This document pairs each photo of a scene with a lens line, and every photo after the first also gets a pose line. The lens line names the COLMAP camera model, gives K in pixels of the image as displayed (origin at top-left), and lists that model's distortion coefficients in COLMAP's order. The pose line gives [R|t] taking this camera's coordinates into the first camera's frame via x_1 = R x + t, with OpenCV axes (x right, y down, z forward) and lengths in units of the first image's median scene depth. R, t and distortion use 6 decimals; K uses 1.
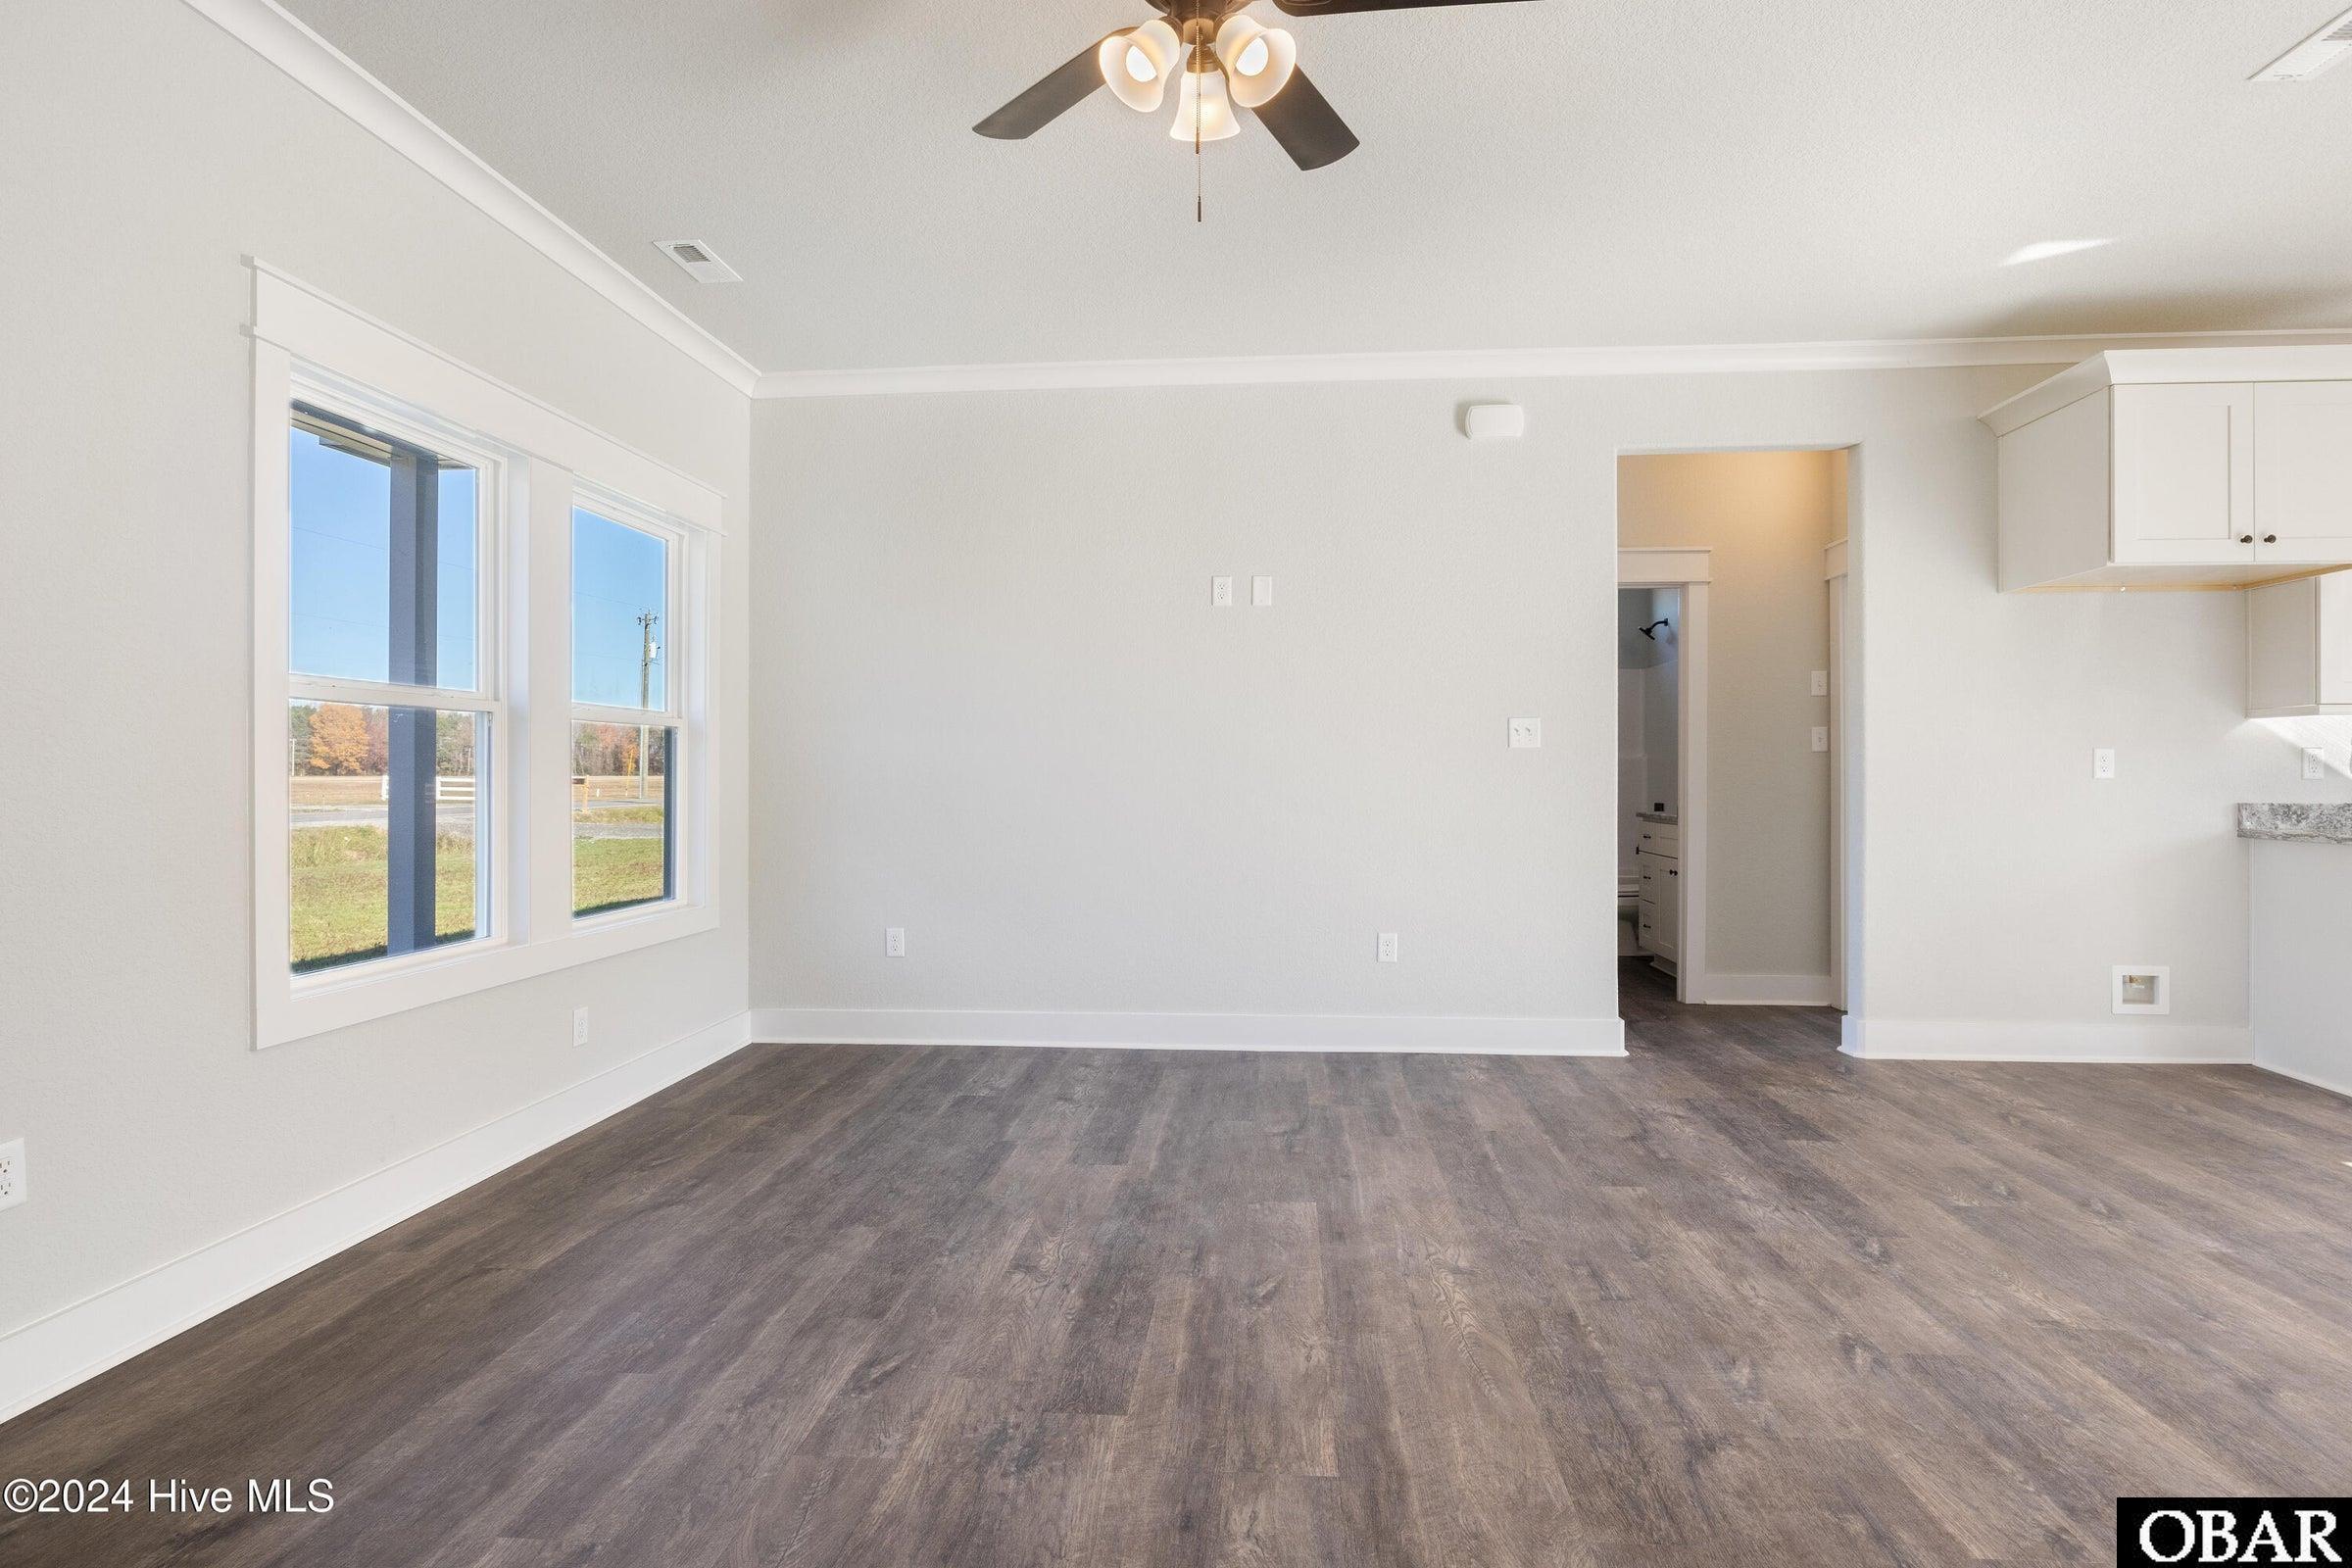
lens RADIAL K [[1183.1, 0, 1183.4], [0, 1183.1, 780.1], [0, 0, 1]] dist [-0.007916, -0.000319]
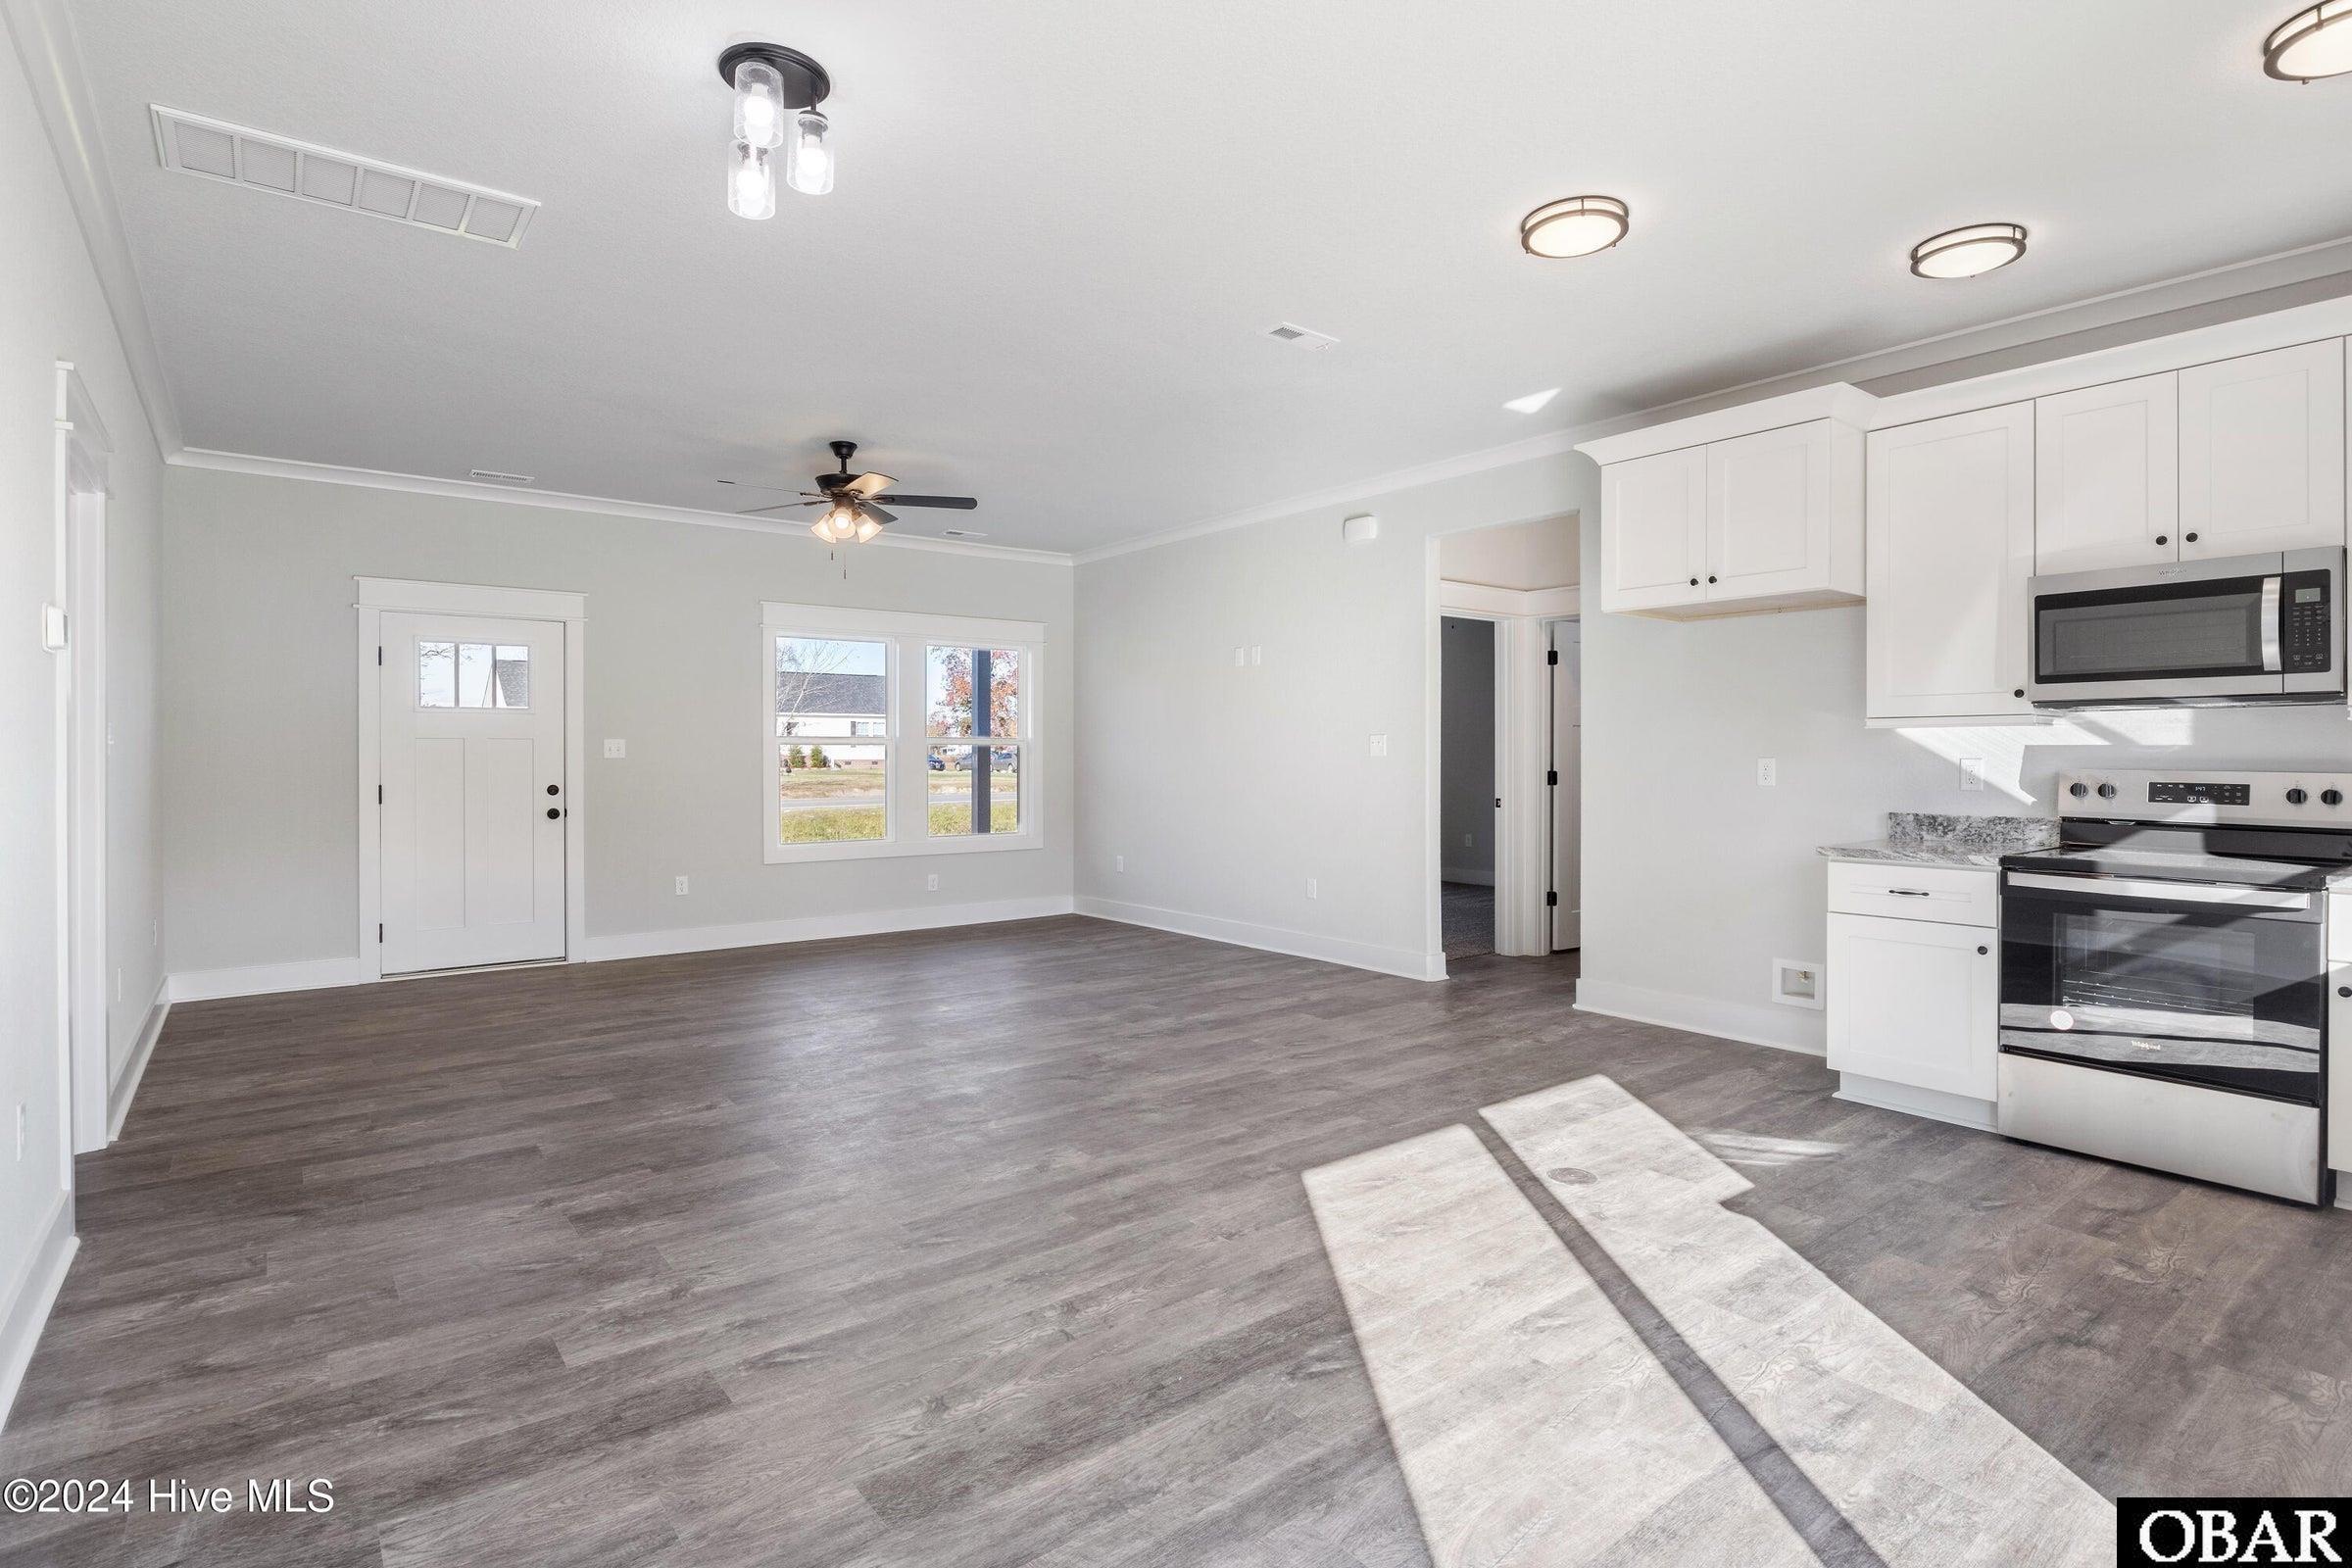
lens RADIAL K [[1162.6, 0, 1175.2], [0, 1162.6, 761.3], [0, 0, 1]] dist [-0.008845, -0.000708]
pose [[0.672640, 0.003510, -0.739961, 1.602536], [-0.001278, 0.999993, 0.003583, -0.036050], [0.739969, -0.001464, 0.672640, -0.168326]]
